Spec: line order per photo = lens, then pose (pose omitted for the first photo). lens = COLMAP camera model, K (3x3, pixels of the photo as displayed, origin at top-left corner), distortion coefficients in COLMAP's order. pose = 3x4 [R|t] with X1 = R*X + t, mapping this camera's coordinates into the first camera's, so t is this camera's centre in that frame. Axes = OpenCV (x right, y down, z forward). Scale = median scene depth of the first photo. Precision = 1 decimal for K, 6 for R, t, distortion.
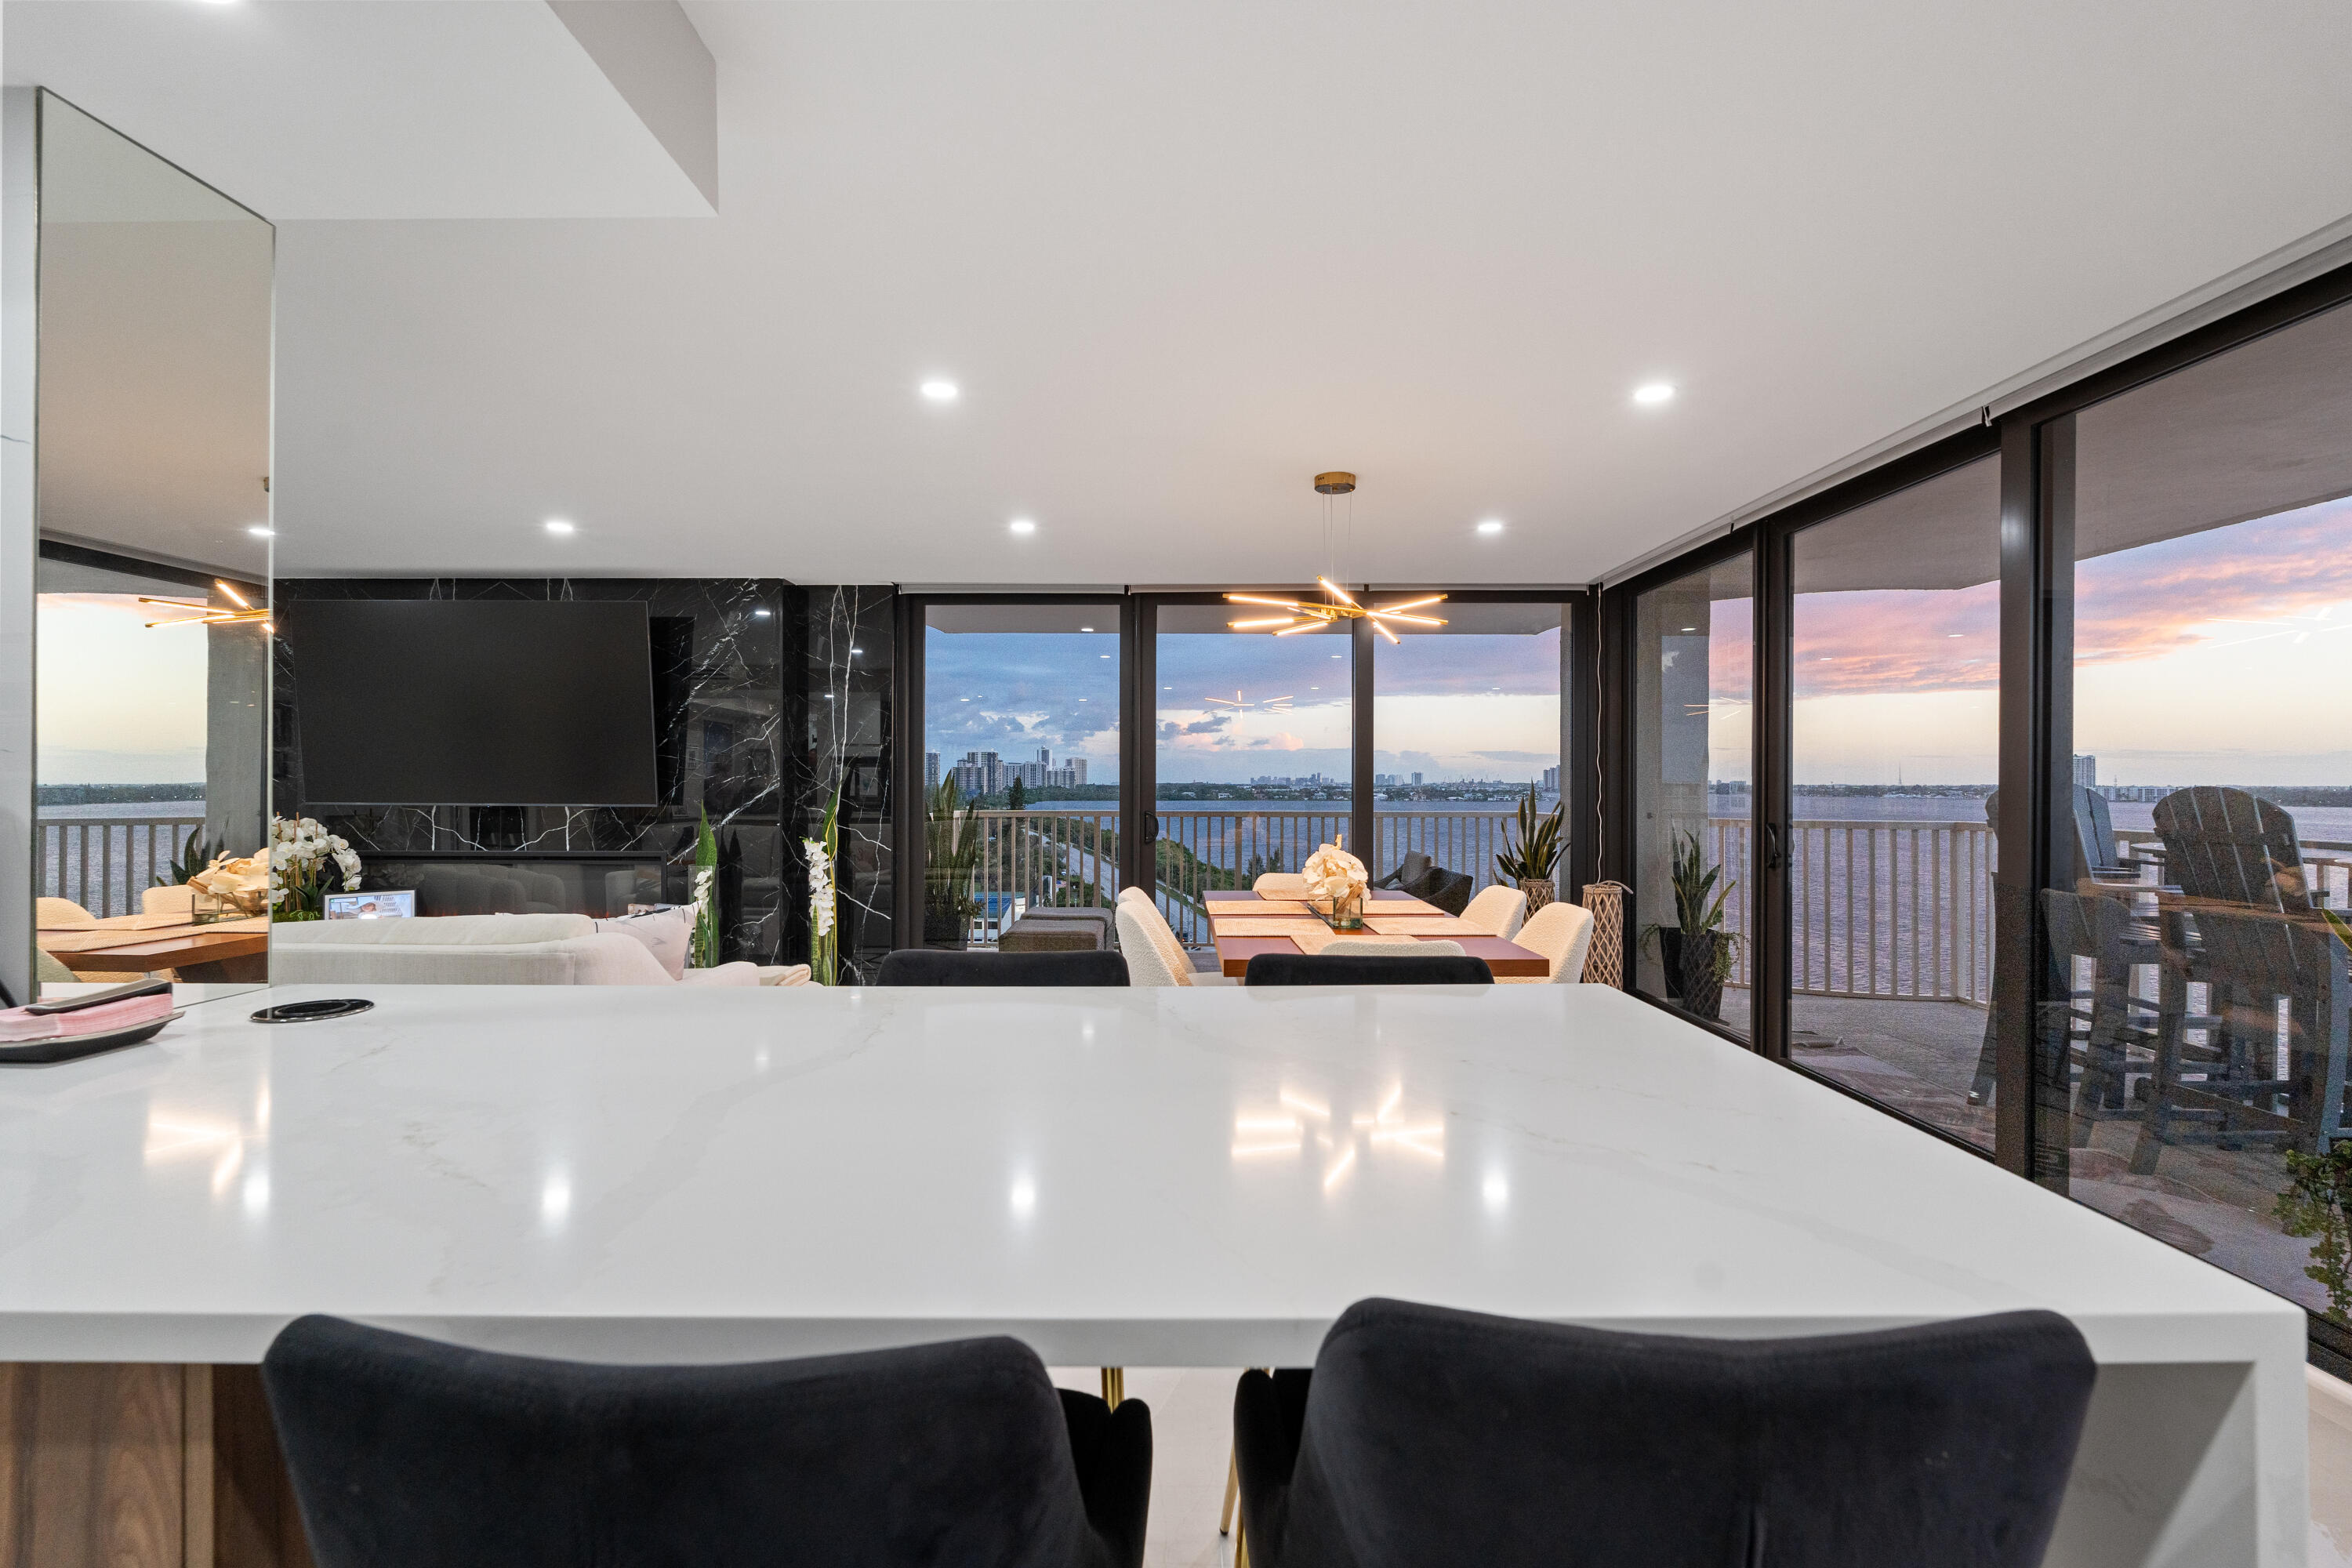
lens RADIAL K [[1025.1, 0, 1169.6], [0, 1025.1, 777.8], [0, 0, 1]] dist [-0.008483, 0.001931]
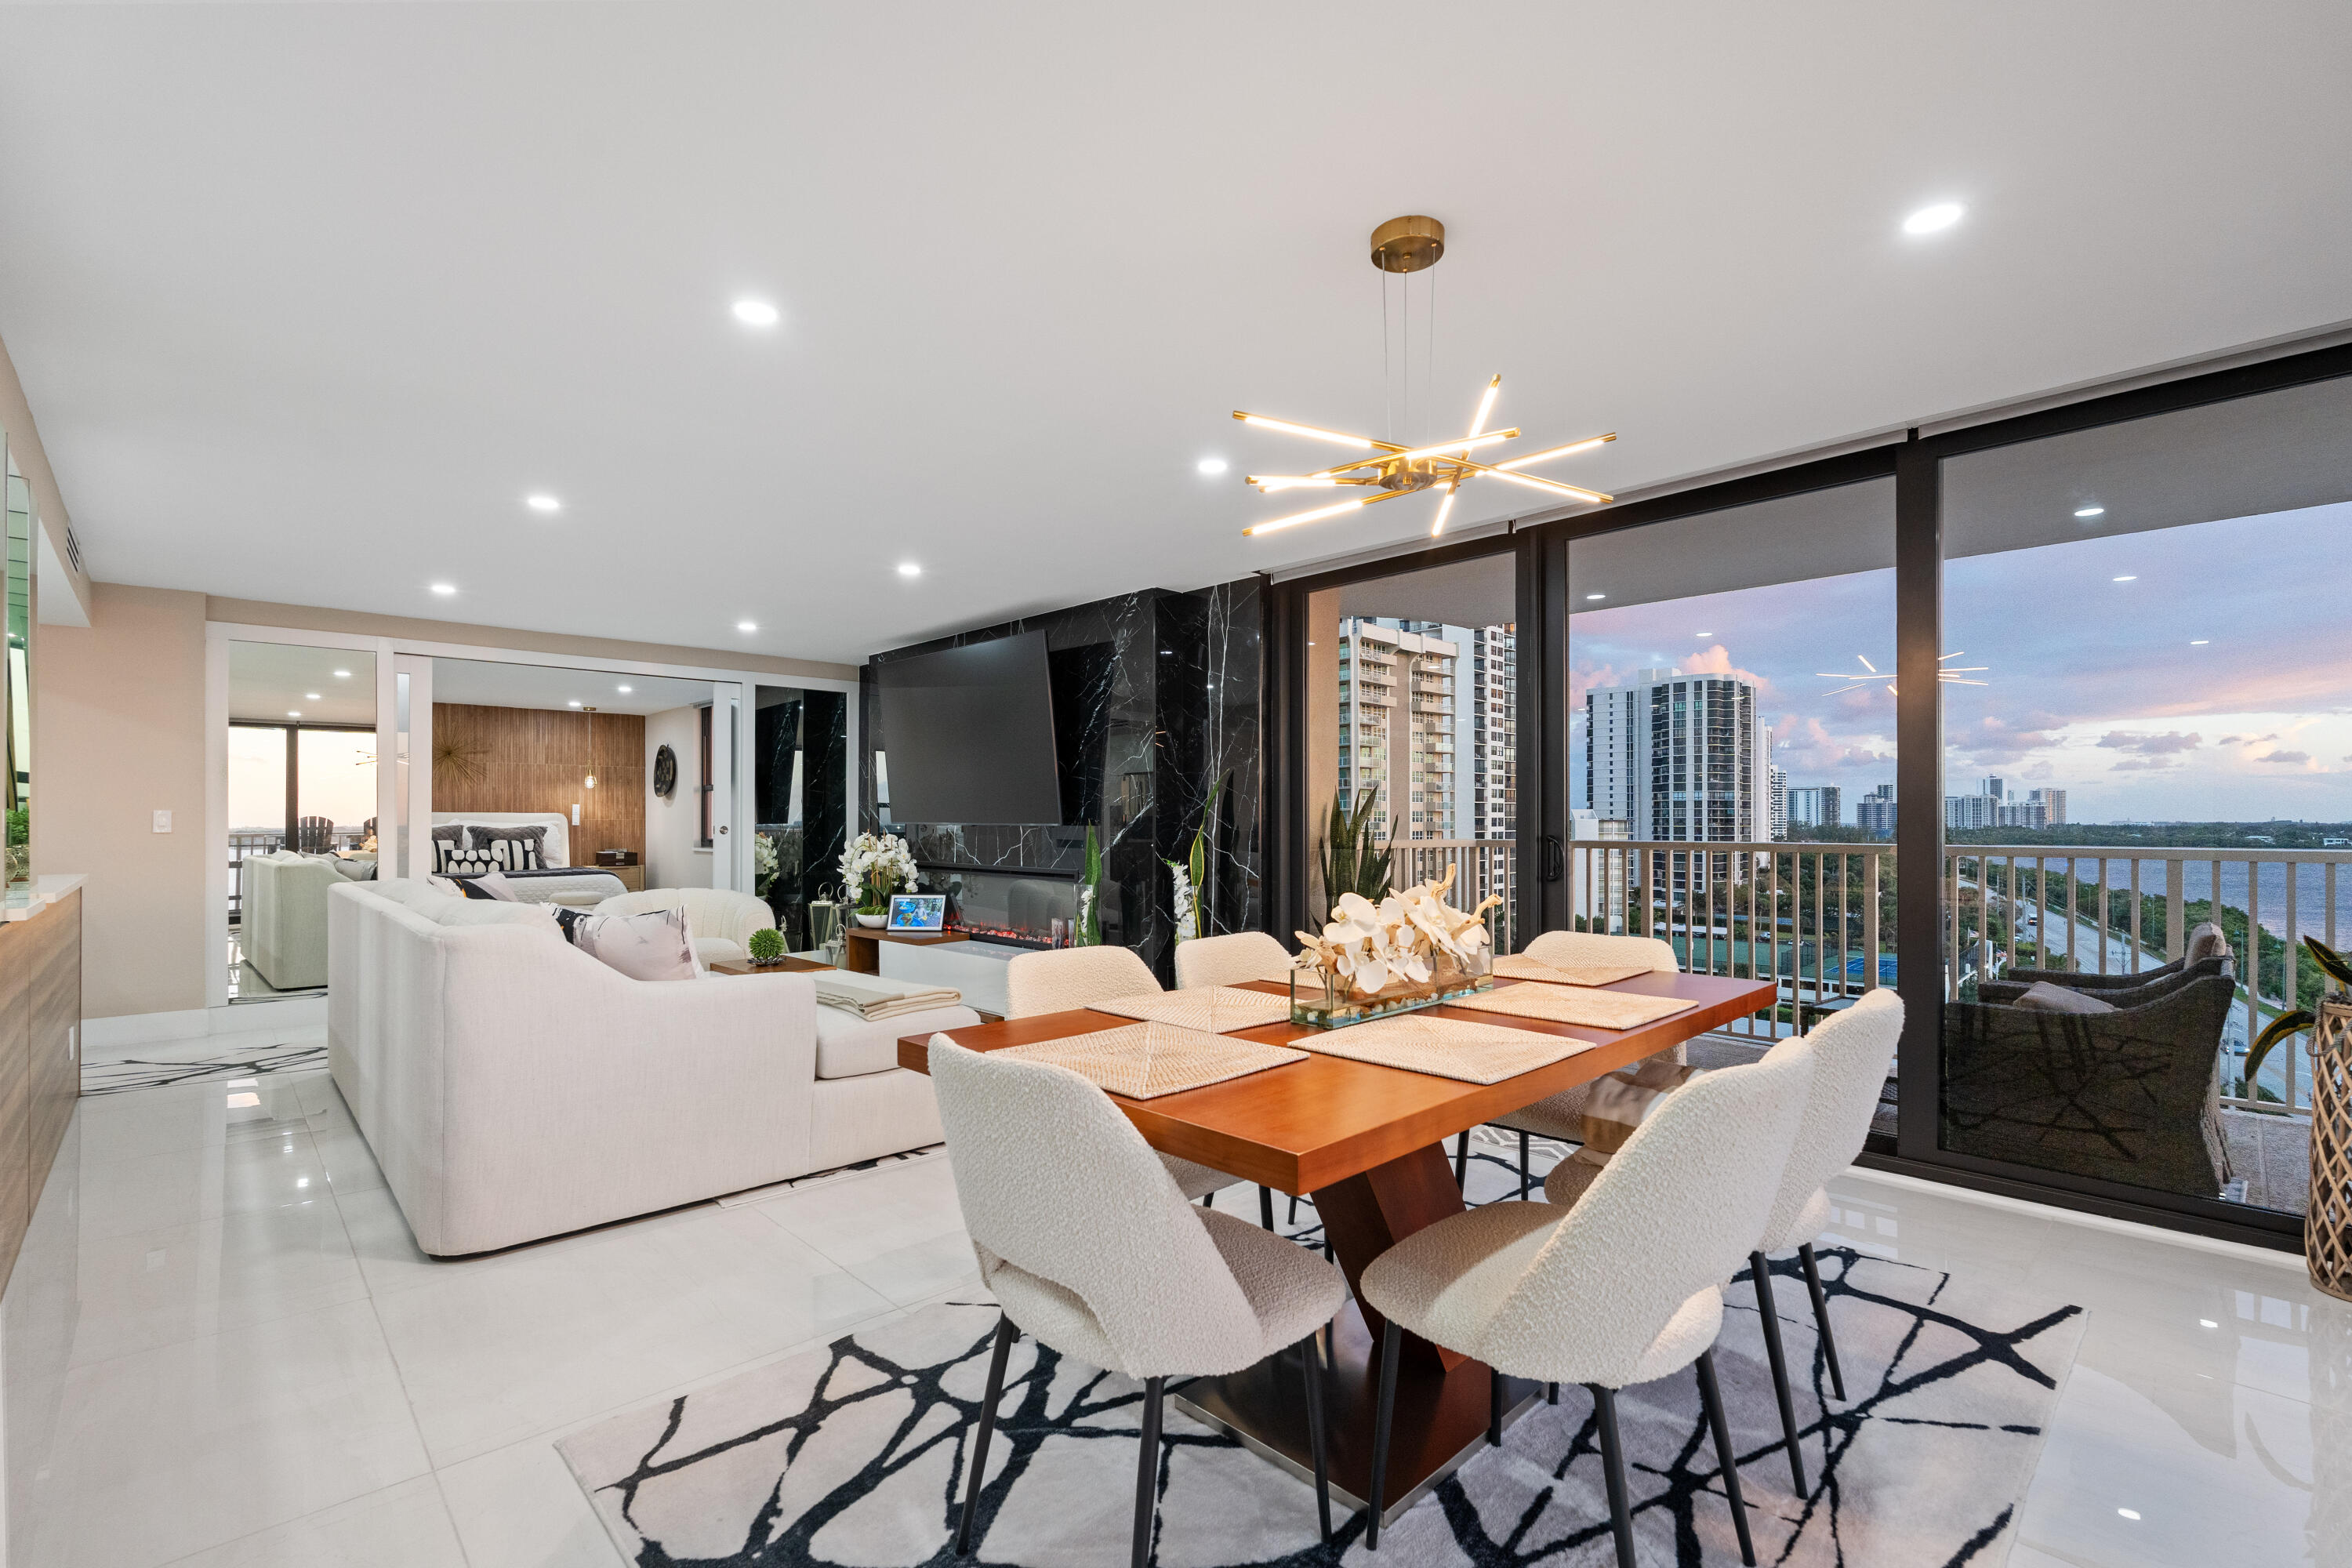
lens RADIAL K [[1025.1, 0, 1212.2], [0, 1025.1, 811.2], [0, 0, 1]] dist [-0.008483, 0.001931]
pose [[0.703983, -0.004601, -0.710202, 0.337762], [0.000885, 0.999984, -0.005602, 0.018033], [0.710217, 0.003315, 0.703975, 0.376944]]
